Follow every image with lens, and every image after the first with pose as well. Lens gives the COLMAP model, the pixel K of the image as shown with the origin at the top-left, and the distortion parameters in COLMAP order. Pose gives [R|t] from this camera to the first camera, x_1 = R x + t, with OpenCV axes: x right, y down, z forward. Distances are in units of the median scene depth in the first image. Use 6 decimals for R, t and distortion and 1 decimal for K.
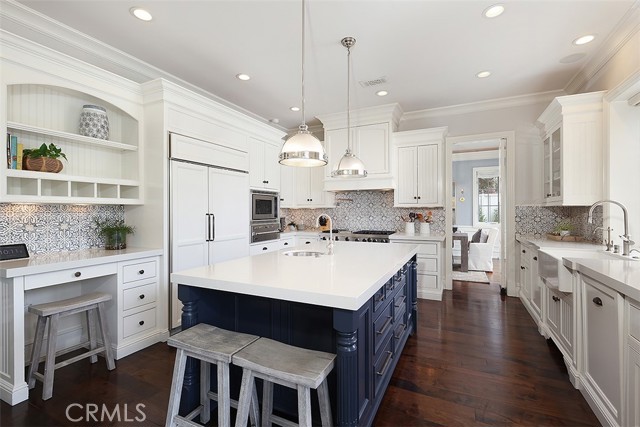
lens RADIAL K [[284.6, 0, 323.2], [0, 284.6, 209.2], [0, 0, 1]] dist [0.002846, 0.000259]
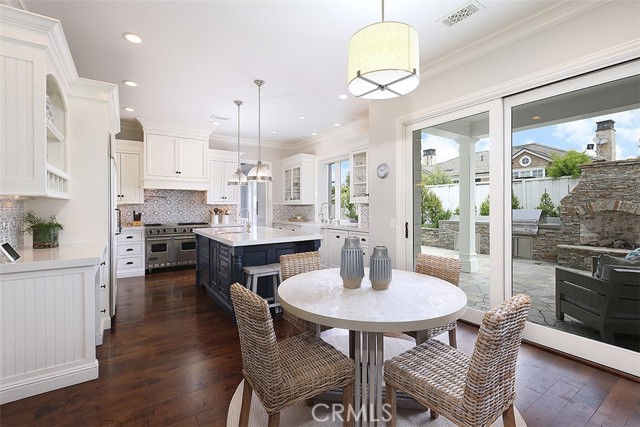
lens RADIAL K [[284.6, 0, 323.2], [0, 284.6, 209.2], [0, 0, 1]] dist [0.002846, 0.000259]
pose [[0.487031, -0.005885, 0.873365, -0.702492], [-0.003998, 0.999952, 0.008968, 0.002828], [-0.873375, -0.007860, 0.486984, -0.145136]]
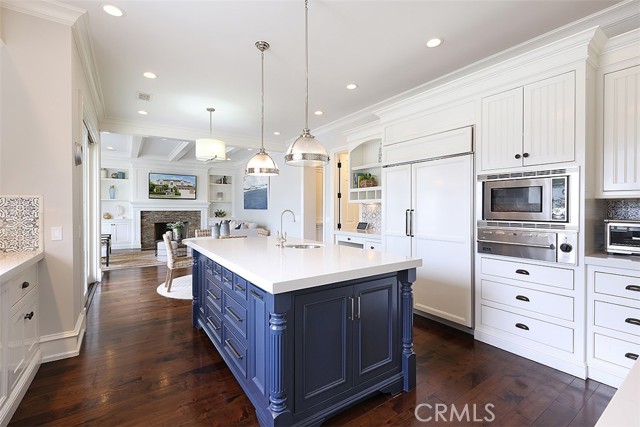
lens RADIAL K [[284.6, 0, 323.2], [0, 284.6, 209.2], [0, 0, 1]] dist [0.002846, 0.000259]
pose [[-0.482103, 0.004771, -0.876101, 0.534641], [0.006054, 0.999979, 0.002114, 0.008669], [0.876093, -0.004285, -0.482122, 1.002279]]
